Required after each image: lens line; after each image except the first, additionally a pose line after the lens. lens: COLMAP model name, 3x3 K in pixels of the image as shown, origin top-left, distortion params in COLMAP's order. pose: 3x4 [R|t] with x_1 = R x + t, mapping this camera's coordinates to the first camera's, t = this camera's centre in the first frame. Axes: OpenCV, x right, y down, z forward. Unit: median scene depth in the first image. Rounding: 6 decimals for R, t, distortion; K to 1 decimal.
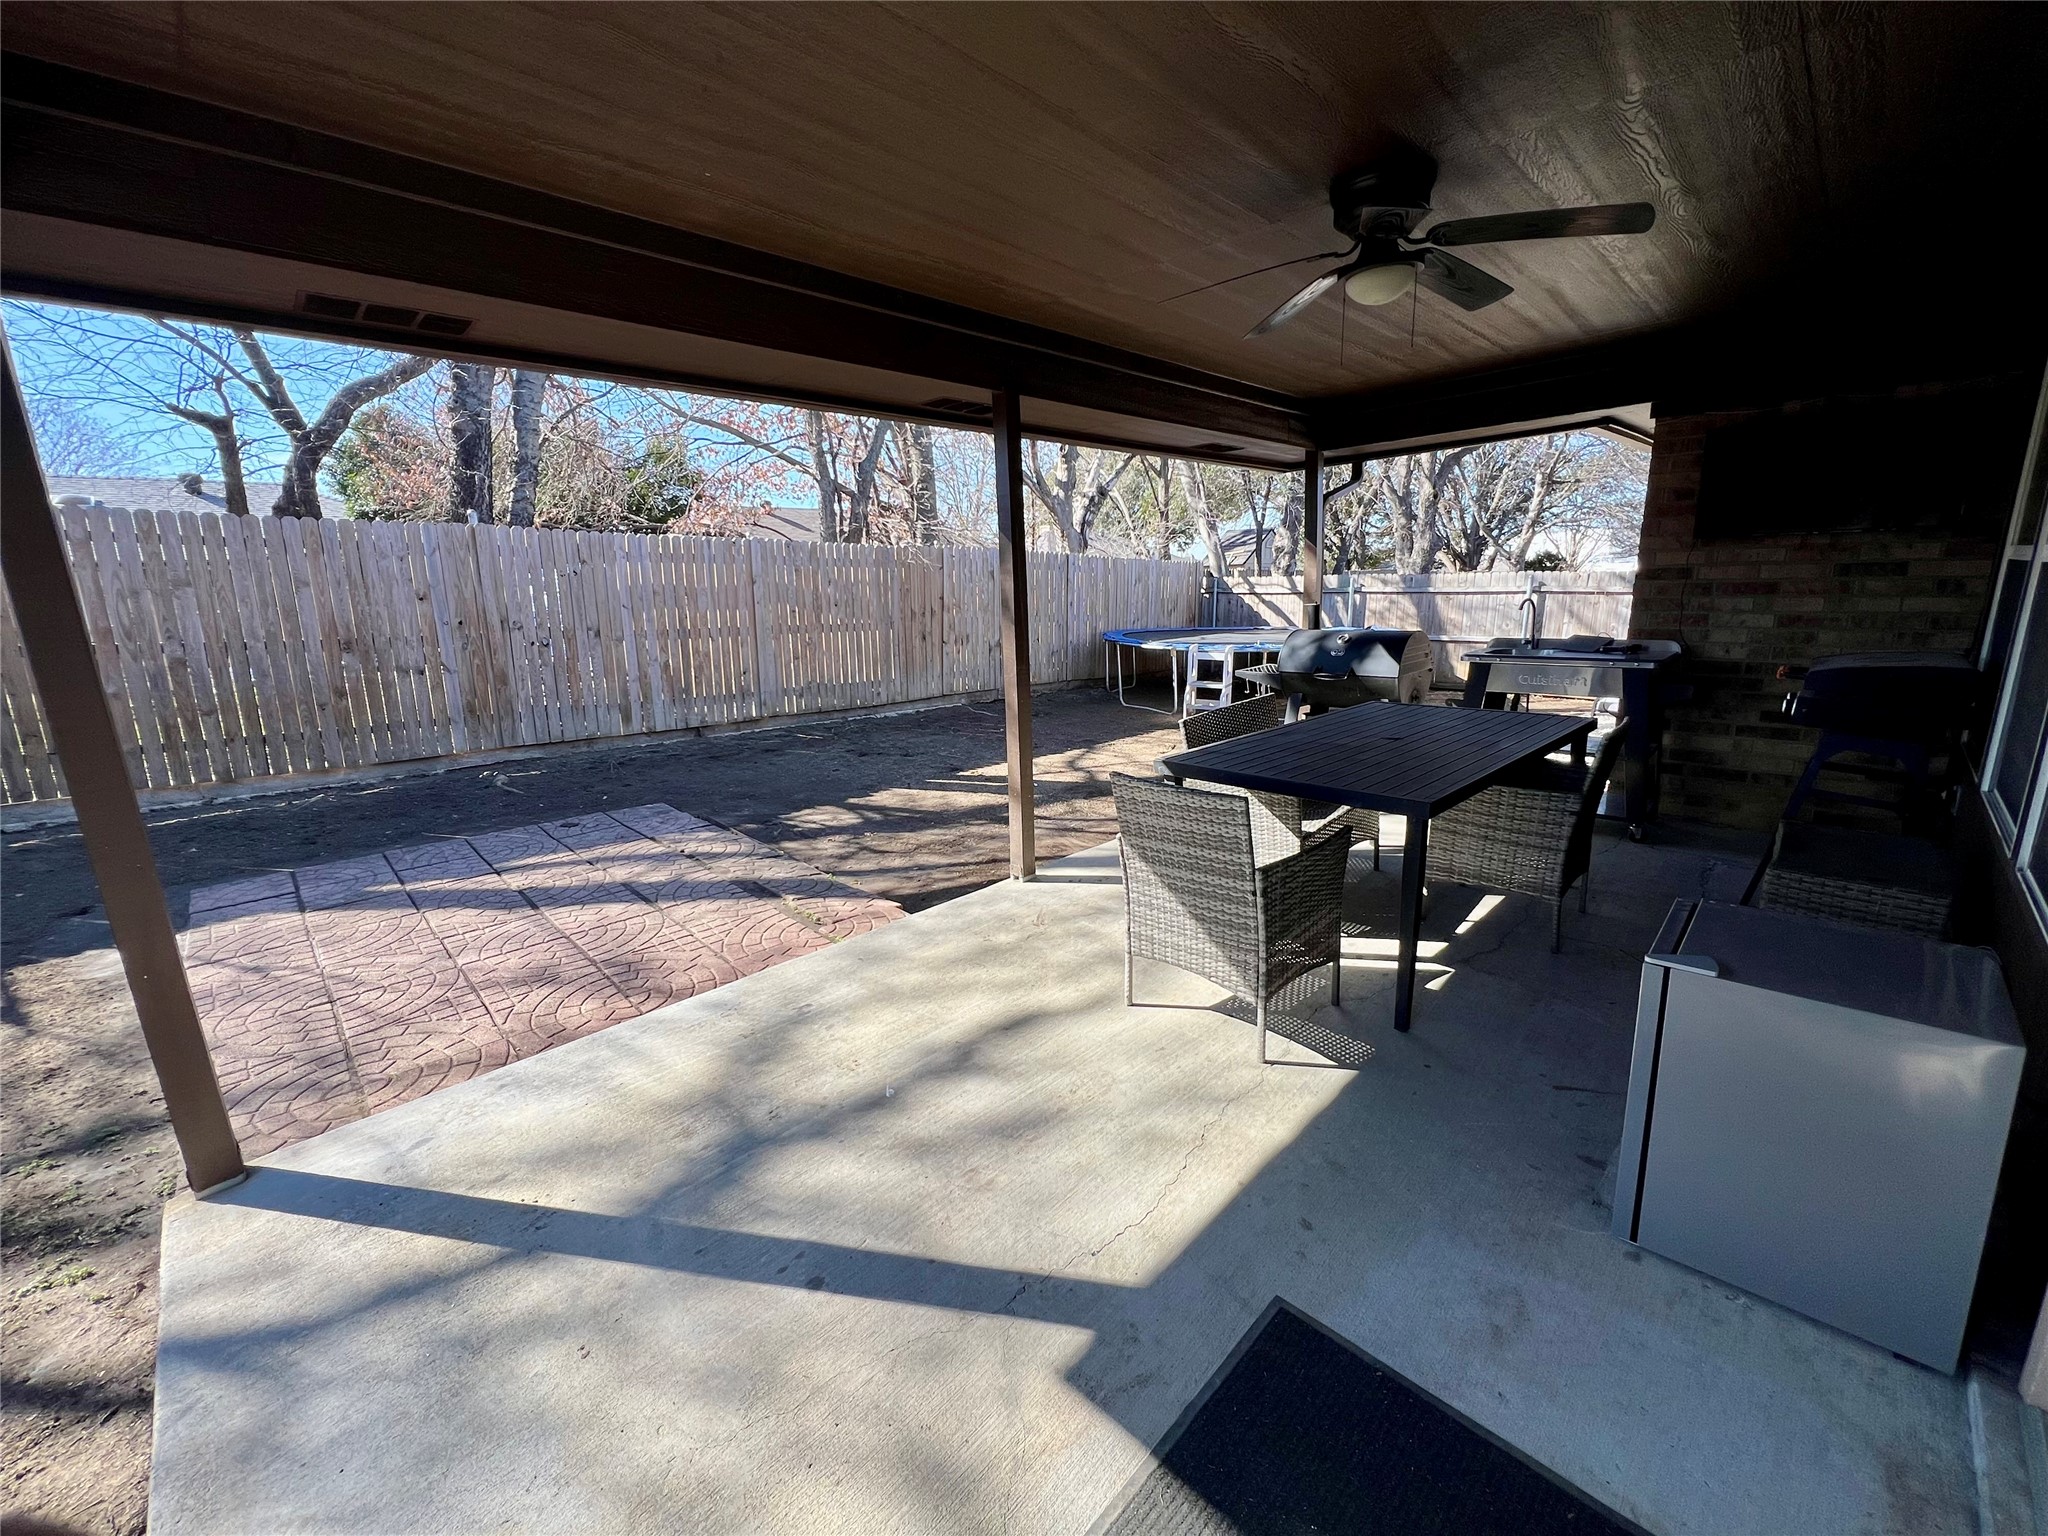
lens RADIAL K [[821.3, 0, 1026.6], [0, 821.3, 772.1], [0, 0, 1]] dist [-0.006667, -0.000671]
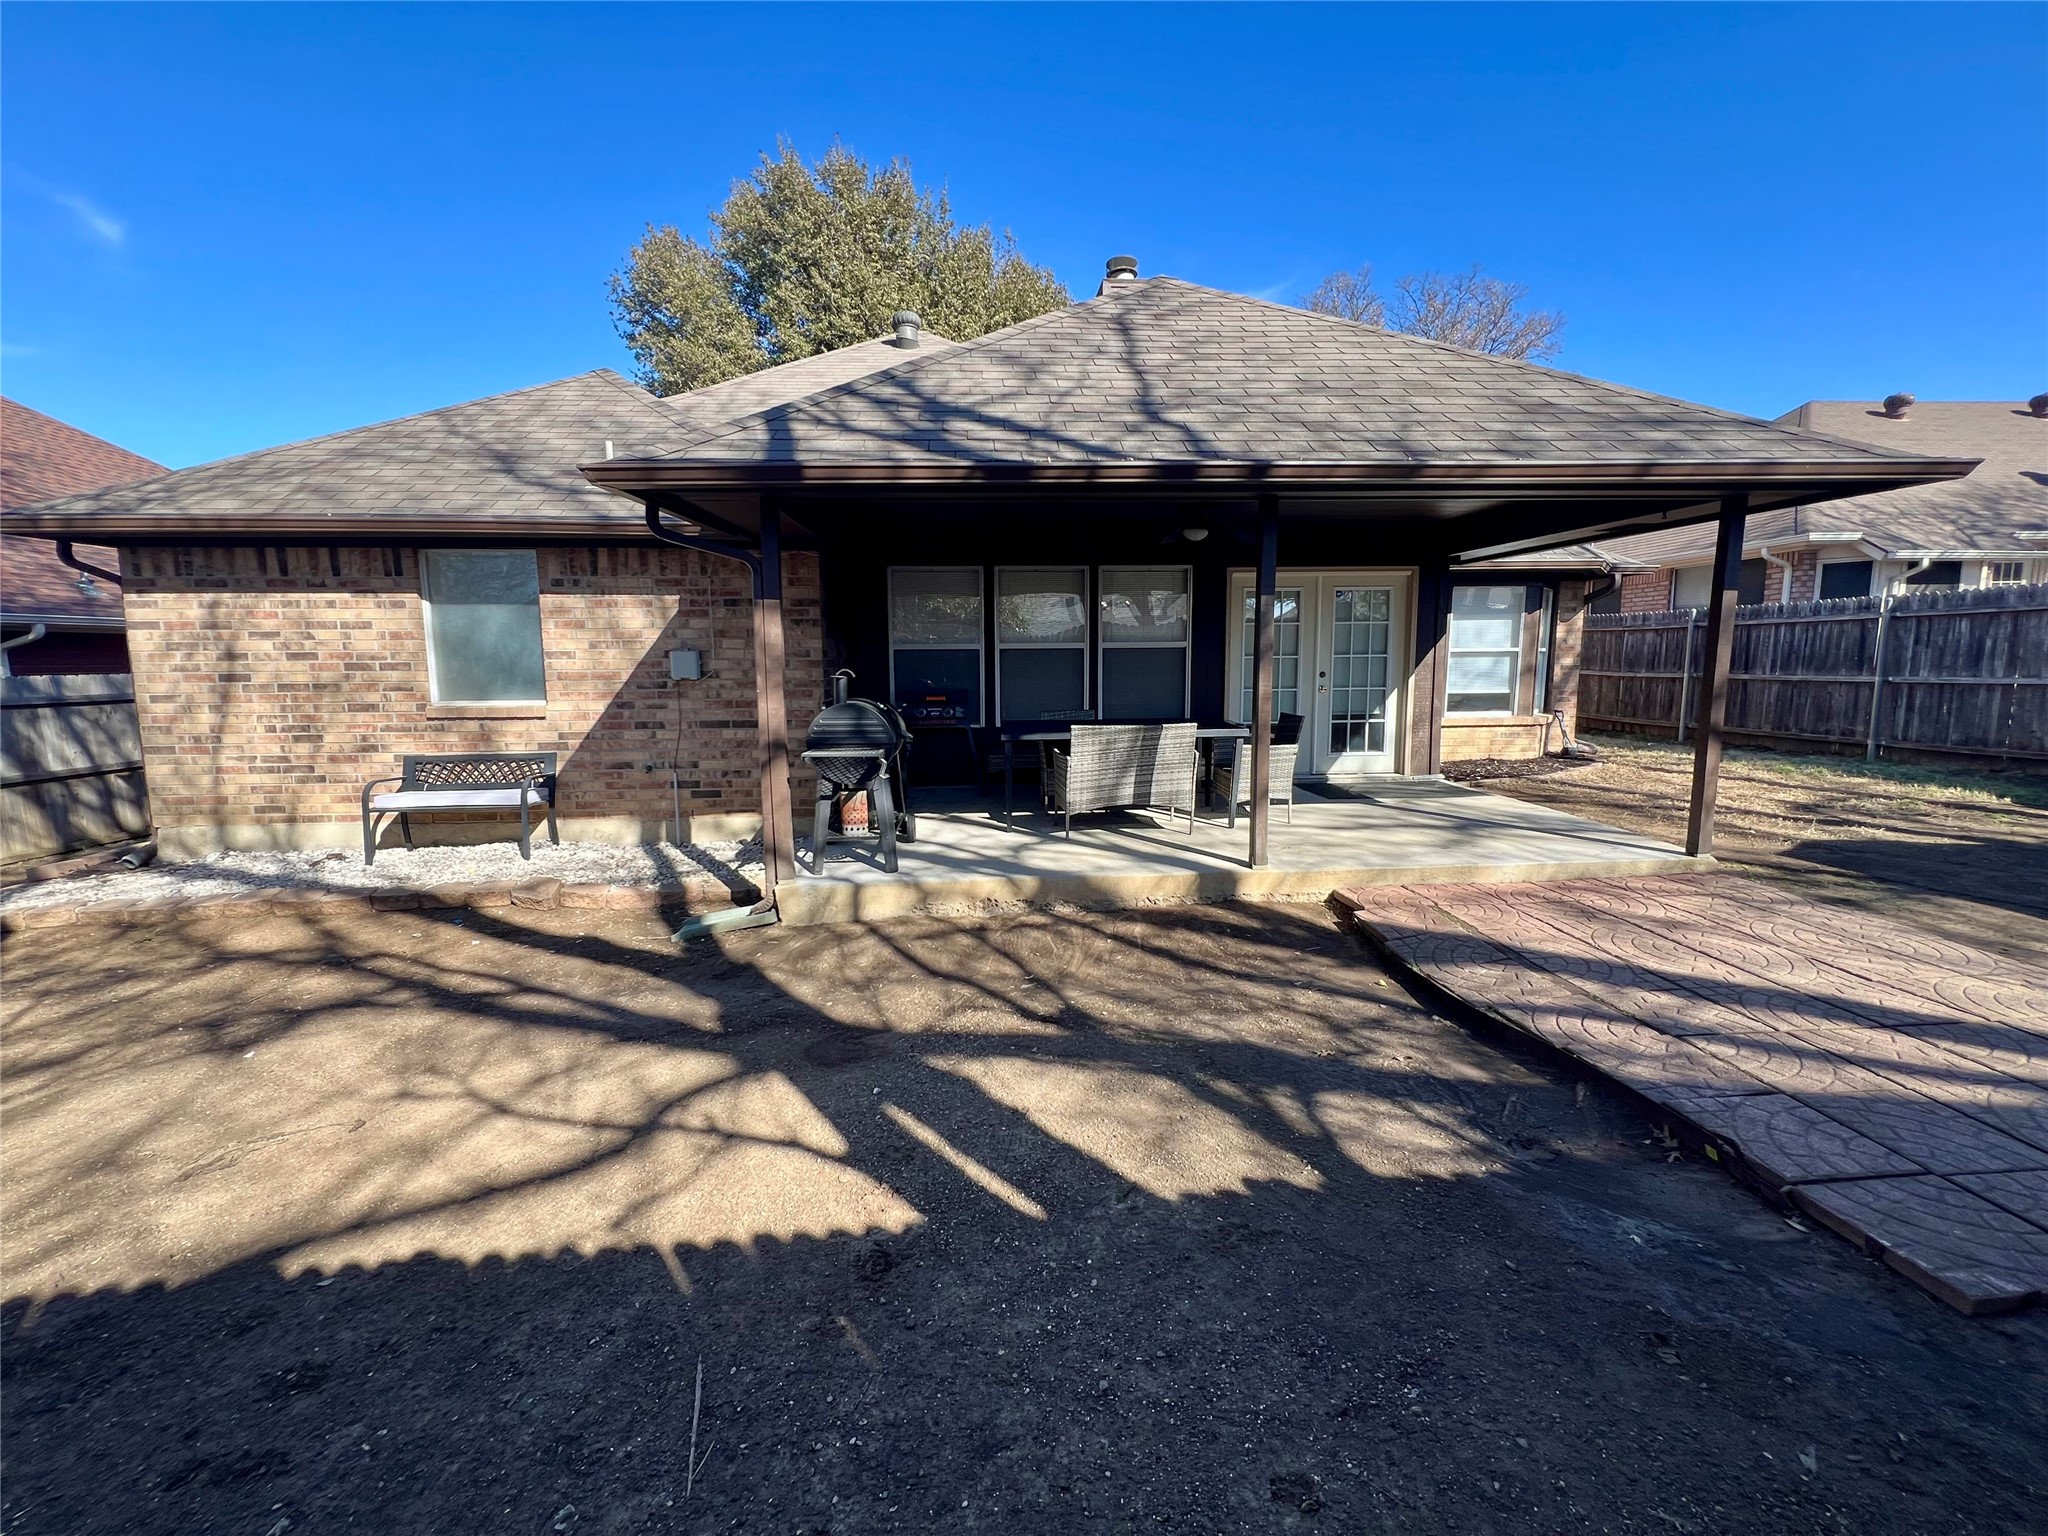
lens RADIAL K [[821.3, 0, 1011.3], [0, 821.3, 745.1], [0, 0, 1]] dist [-0.006667, -0.000671]
pose [[-0.744235, -0.032885, 0.667107, -0.438781], [0.185481, 0.949327, 0.253722, -0.339558], [-0.641647, 0.312565, -0.700423, 1.592658]]
